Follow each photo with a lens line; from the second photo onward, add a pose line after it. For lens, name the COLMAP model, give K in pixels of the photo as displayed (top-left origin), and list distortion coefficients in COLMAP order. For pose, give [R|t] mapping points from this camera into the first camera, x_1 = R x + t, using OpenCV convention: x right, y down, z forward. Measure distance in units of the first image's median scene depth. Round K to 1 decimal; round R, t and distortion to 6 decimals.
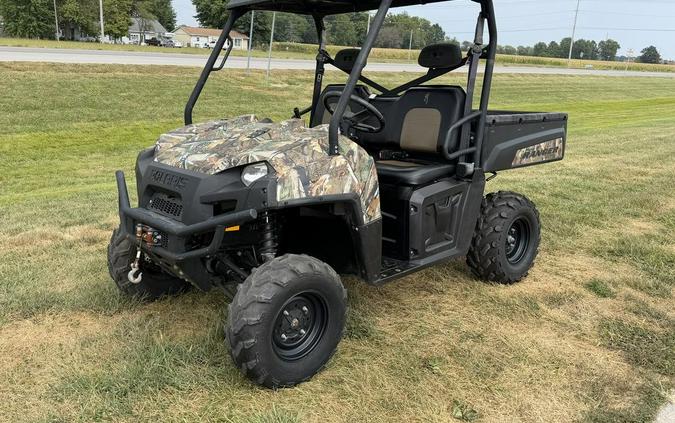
lens RADIAL K [[559.6, 0, 338.9], [0, 559.6, 198.6], [0, 0, 1]] dist [0.080306, -0.118057]
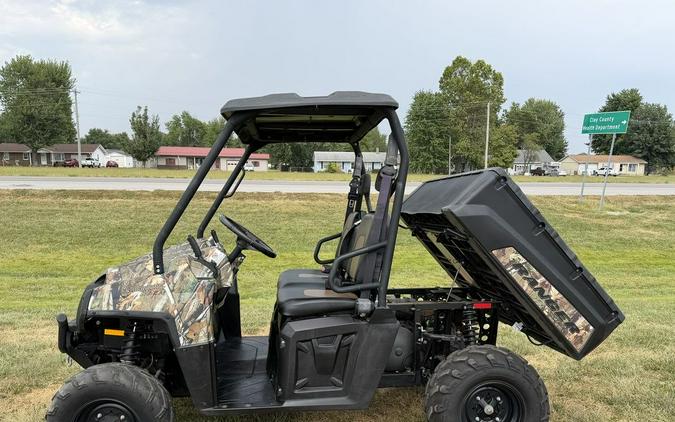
lens RADIAL K [[559.6, 0, 343.2], [0, 559.6, 263.5], [0, 0, 1]] dist [0.080306, -0.118057]
pose [[0.794215, 0.062002, -0.604465, 0.716421], [-0.127712, 0.989593, -0.066297, -0.057539], [0.594063, 0.129852, 0.793868, 0.293125]]
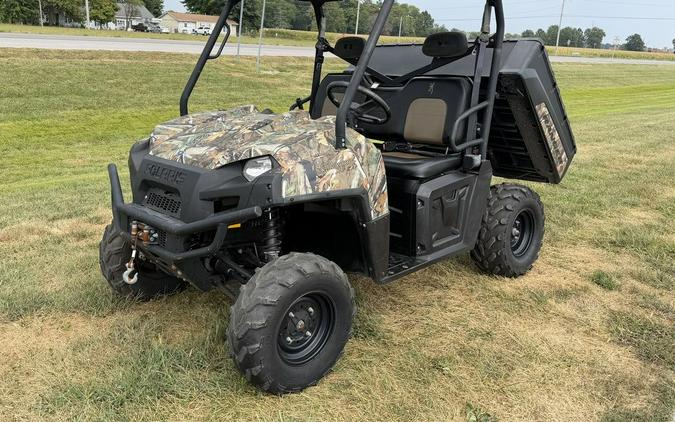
lens RADIAL K [[559.6, 0, 346.6], [0, 559.6, 186.6], [0, 0, 1]] dist [0.080306, -0.118057]
pose [[0.999481, -0.004272, 0.031930, -0.023566], [0.004203, 0.999989, 0.002250, -0.011747], [-0.031940, -0.002115, 0.999488, 0.035505]]
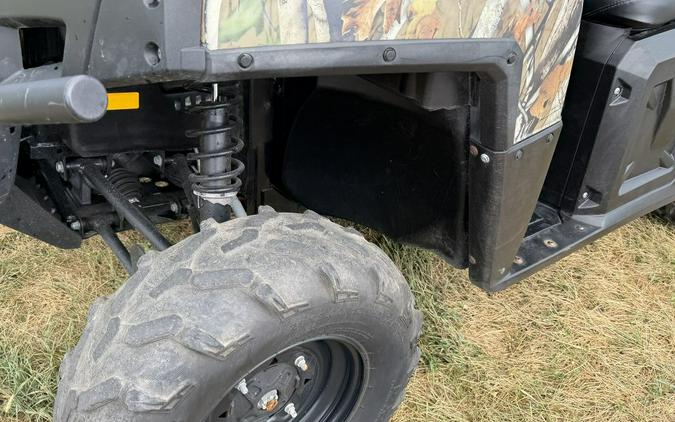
lens RADIAL K [[559.6, 0, 336.1], [0, 559.6, 209.2], [0, 0, 1]] dist [0.080306, -0.118057]
pose [[0.990261, 0.127058, -0.056913, -0.024587], [-0.101623, 0.939086, 0.328314, -0.011714], [0.095161, -0.319333, 0.942852, 0.560450]]
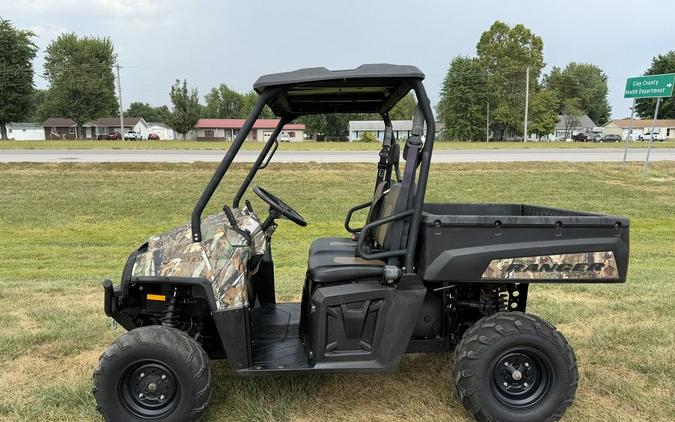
lens RADIAL K [[559.6, 0, 341.7], [0, 559.6, 237.4], [0, 0, 1]] dist [0.080306, -0.118057]
pose [[0.752350, 0.064506, -0.655598, 0.743540], [-0.128269, 0.990491, -0.049741, -0.054818], [0.646156, 0.121515, 0.753470, 0.278044]]
